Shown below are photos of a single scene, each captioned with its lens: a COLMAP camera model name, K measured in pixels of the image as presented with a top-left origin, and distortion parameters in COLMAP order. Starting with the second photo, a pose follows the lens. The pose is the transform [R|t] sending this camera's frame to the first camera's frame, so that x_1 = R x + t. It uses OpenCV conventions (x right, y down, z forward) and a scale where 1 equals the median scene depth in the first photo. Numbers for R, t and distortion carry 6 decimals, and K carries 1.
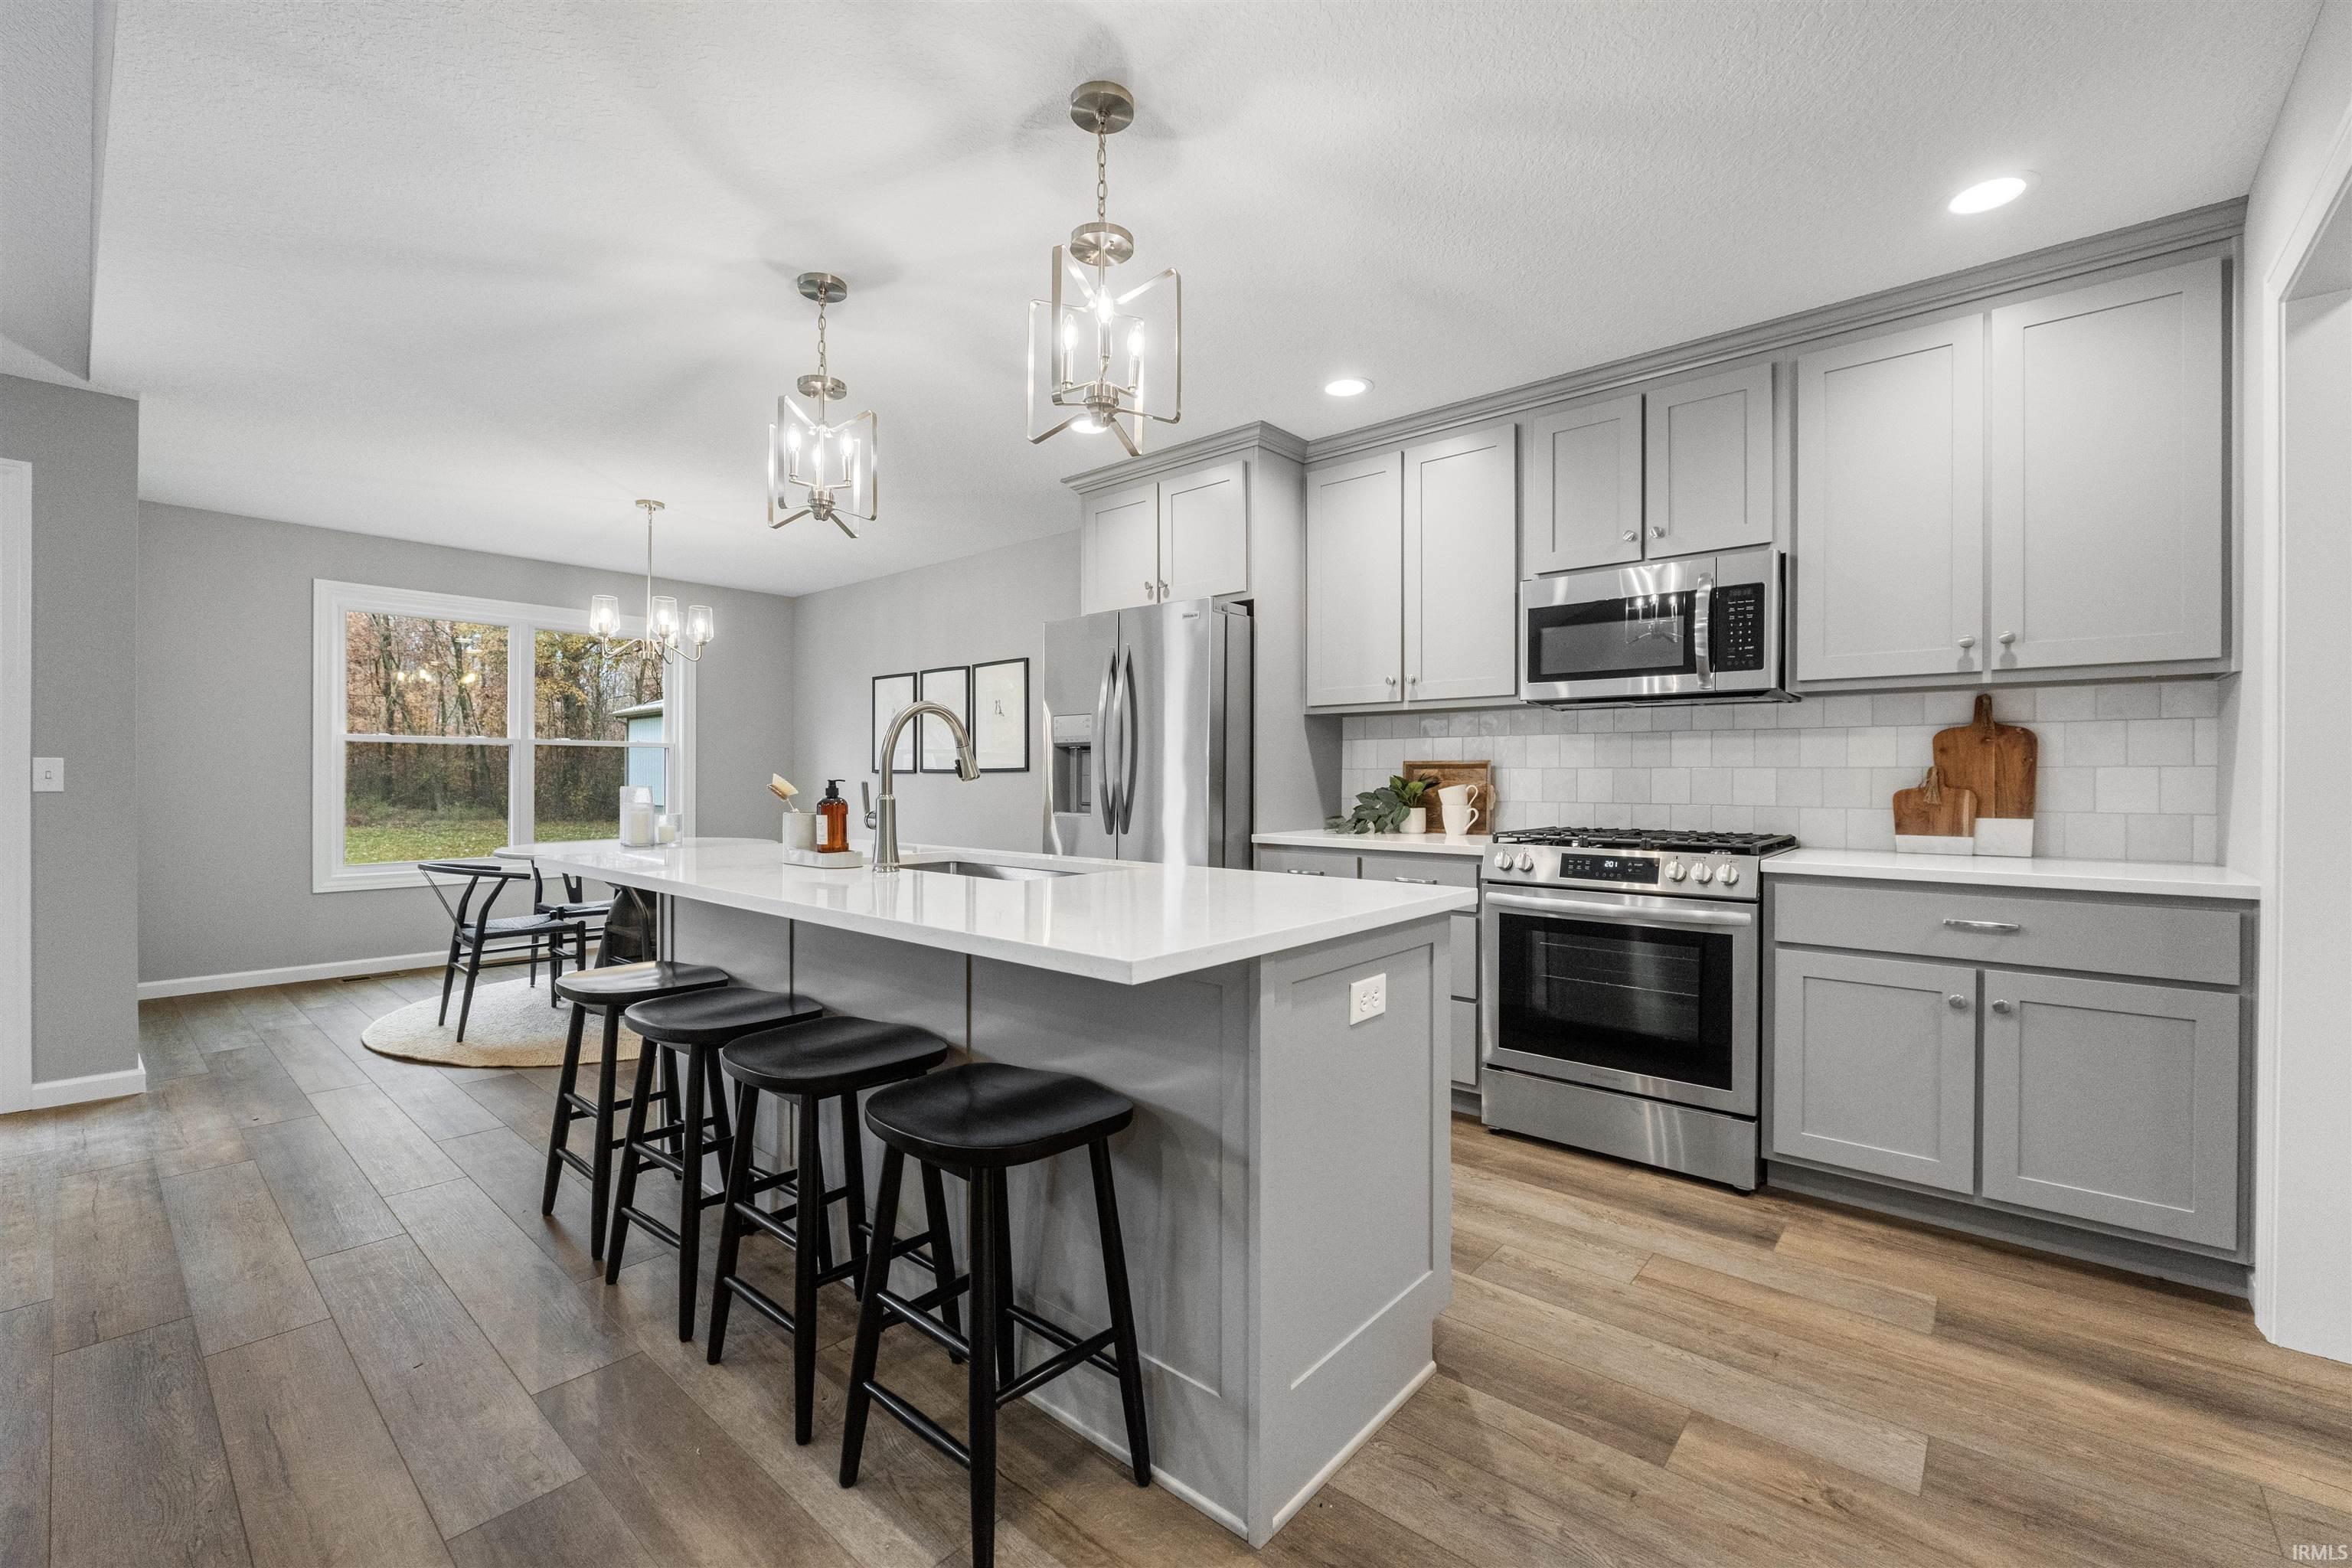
lens RADIAL K [[962.9, 0, 1181.6], [0, 962.9, 779.0], [0, 0, 1]] dist [0.001152, 0.000259]
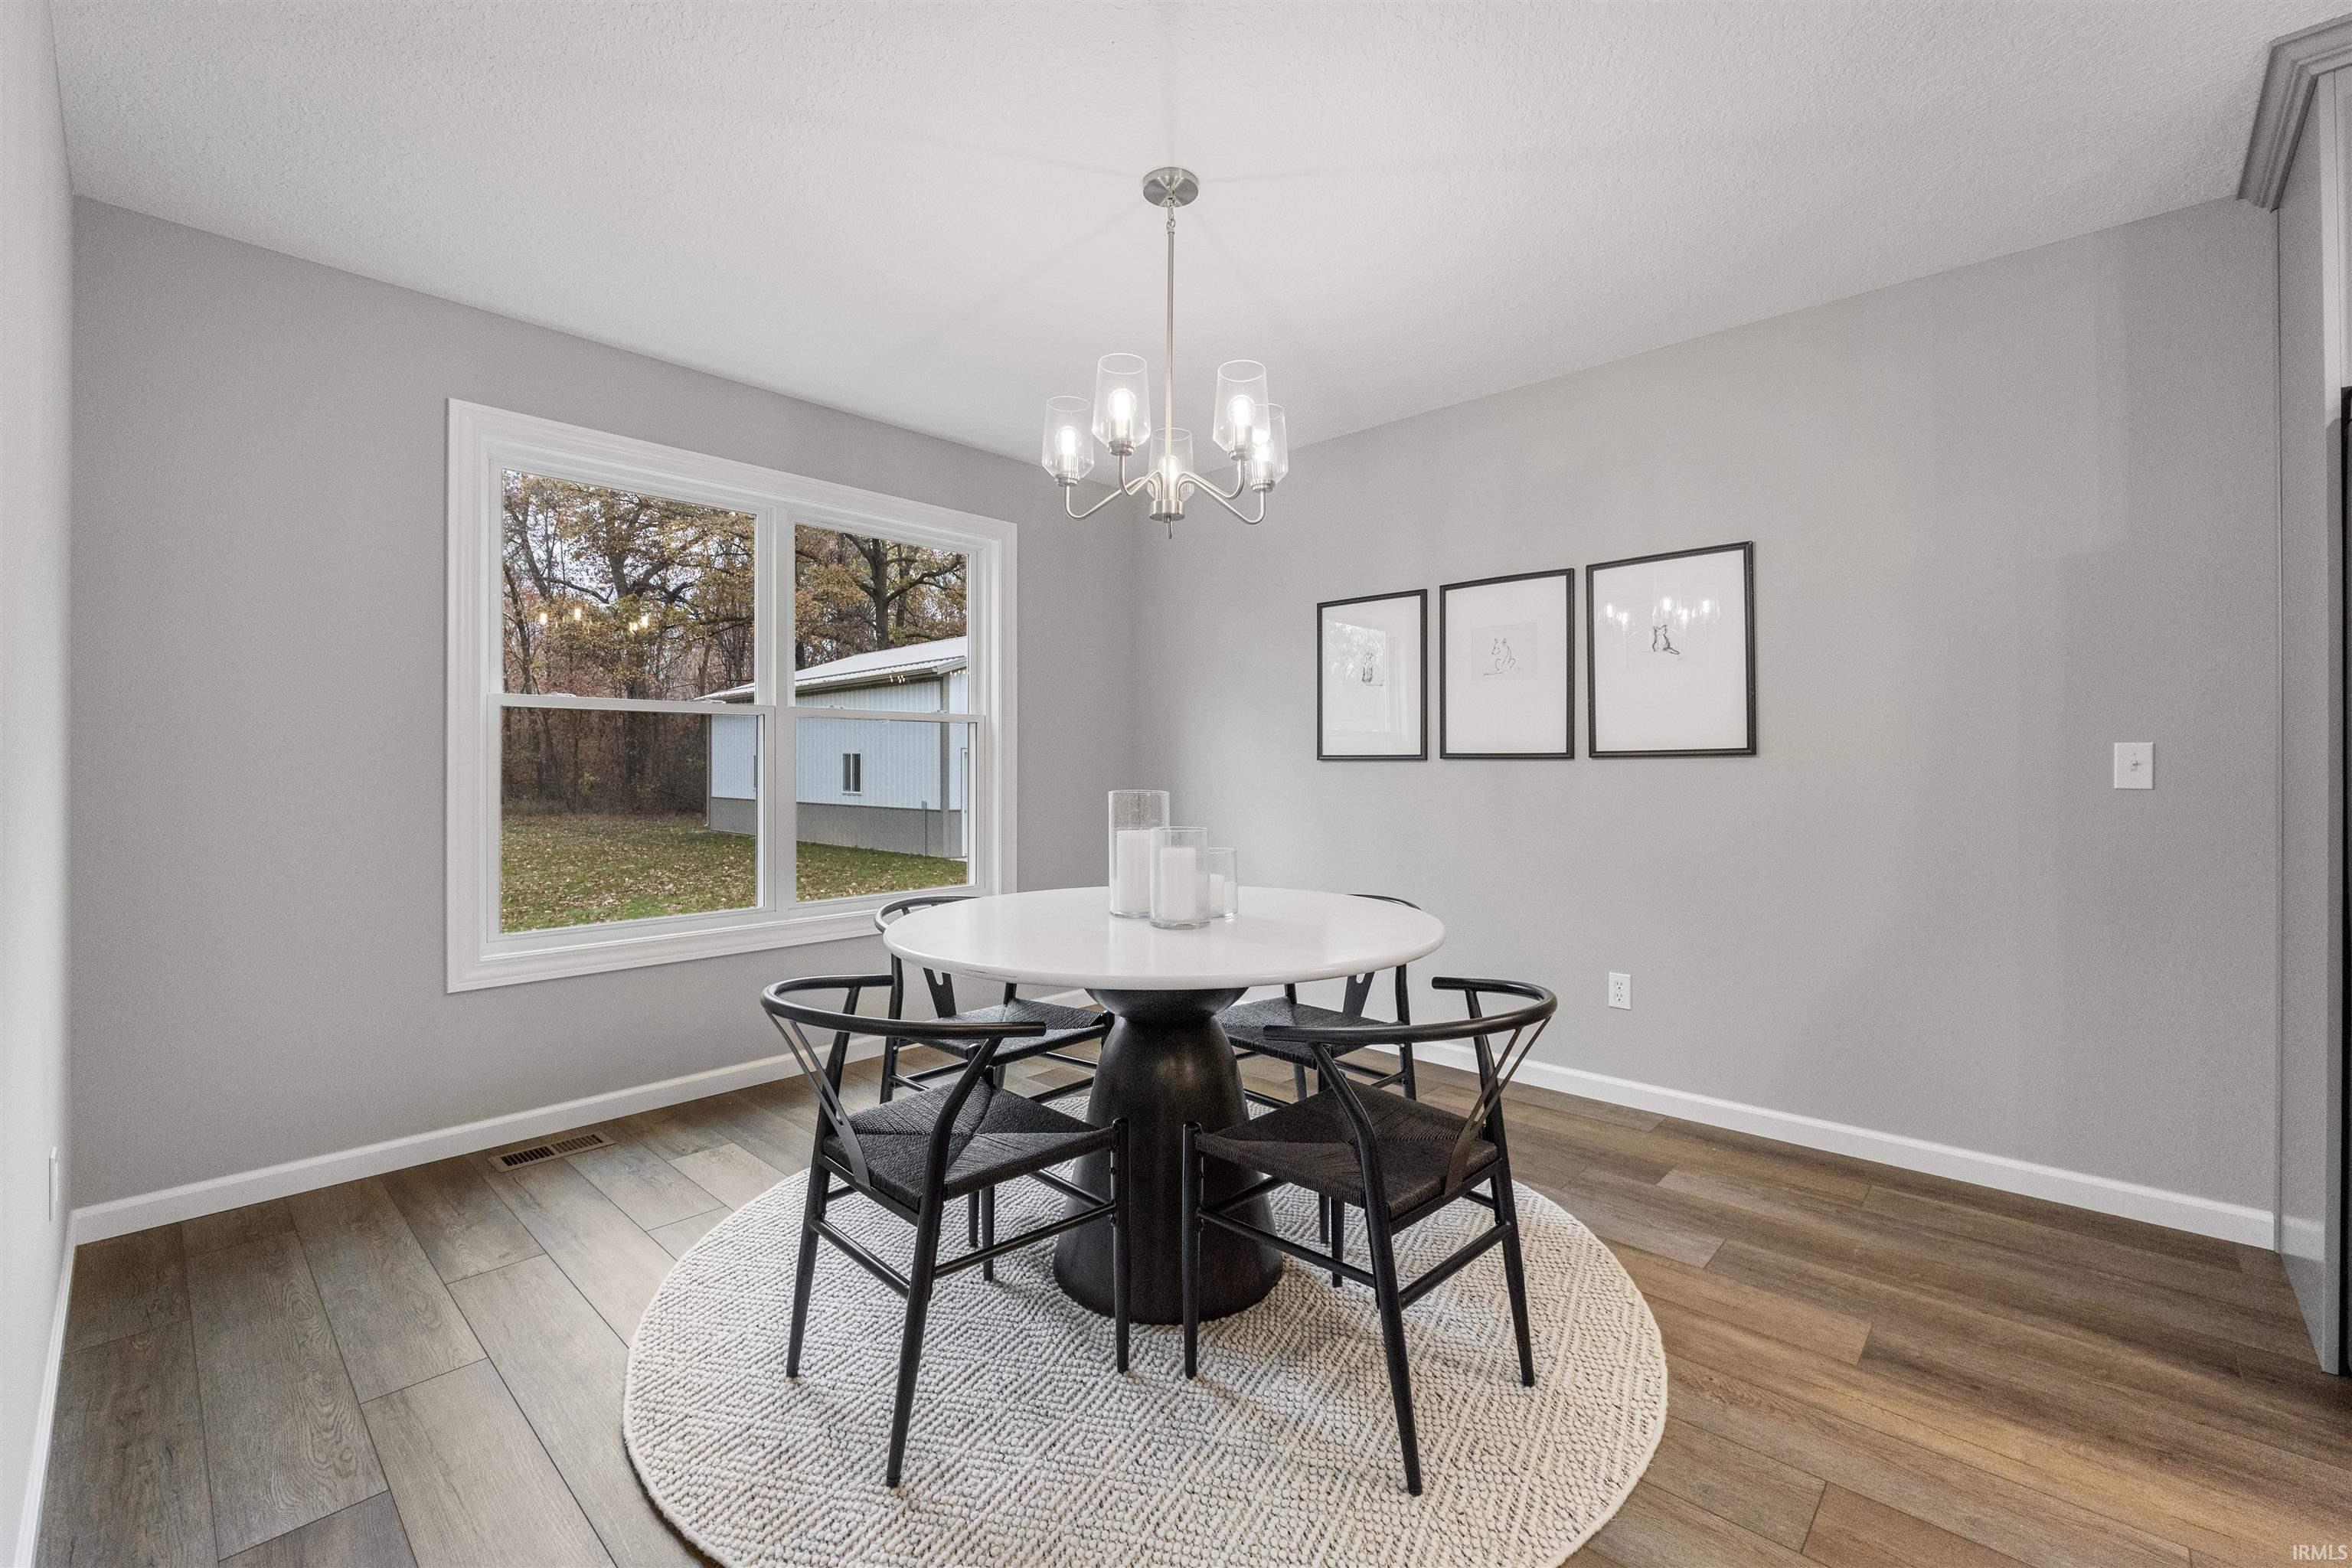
lens RADIAL K [[1031.8, 0, 1265.8], [0, 1031.8, 755.8], [0, 0, 1]] dist [-0.001219, -0.000100]
pose [[0.999748, -0.006185, -0.021559, -0.422403], [0.005952, 0.999924, -0.010834, -0.002943], [0.021625, 0.010703, 0.999709, 0.427423]]
